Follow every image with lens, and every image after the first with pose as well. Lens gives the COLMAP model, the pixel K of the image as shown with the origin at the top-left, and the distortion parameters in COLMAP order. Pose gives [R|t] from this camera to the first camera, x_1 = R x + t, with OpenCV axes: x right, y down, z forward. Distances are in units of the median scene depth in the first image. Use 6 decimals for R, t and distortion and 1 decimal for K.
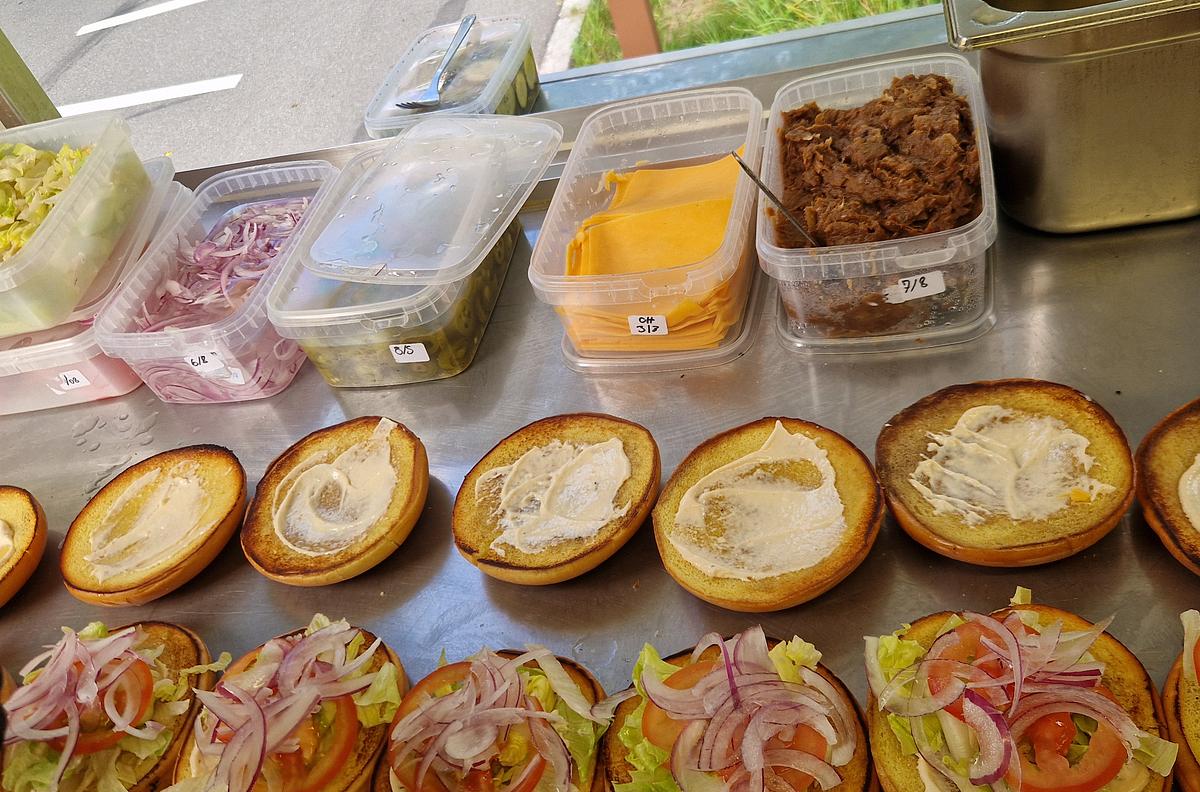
lens RADIAL K [[1121.0, 0, 599.6], [0, 1121.0, 386.8], [0, 0, 1]] dist [0.035160, 0.000000]
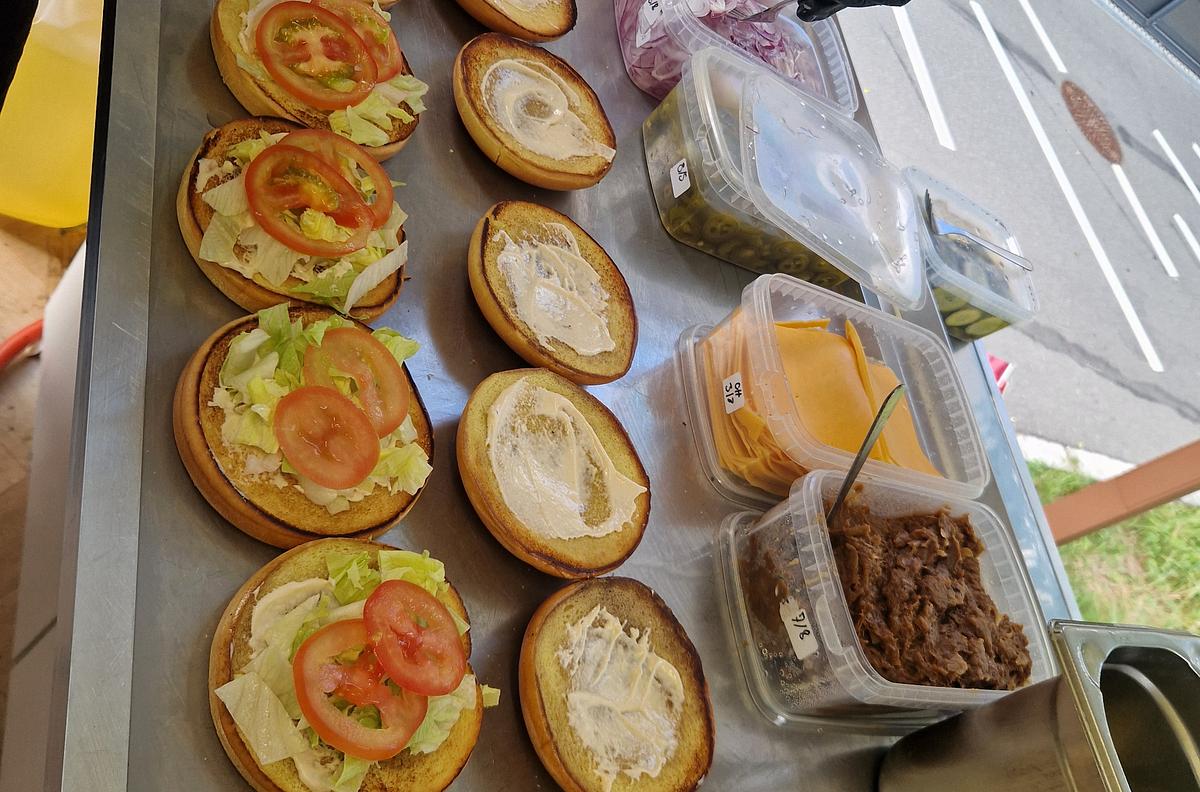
lens RADIAL K [[1121.0, 0, 591.2], [0, 1121.0, 396.9], [0, 0, 1]] dist [0.035160, 0.000000]
pose [[0.094187, 0.979699, -0.176970, 0.243140], [-0.991108, 0.109056, 0.076241, -0.005999], [0.093993, 0.168216, 0.981259, -0.010763]]
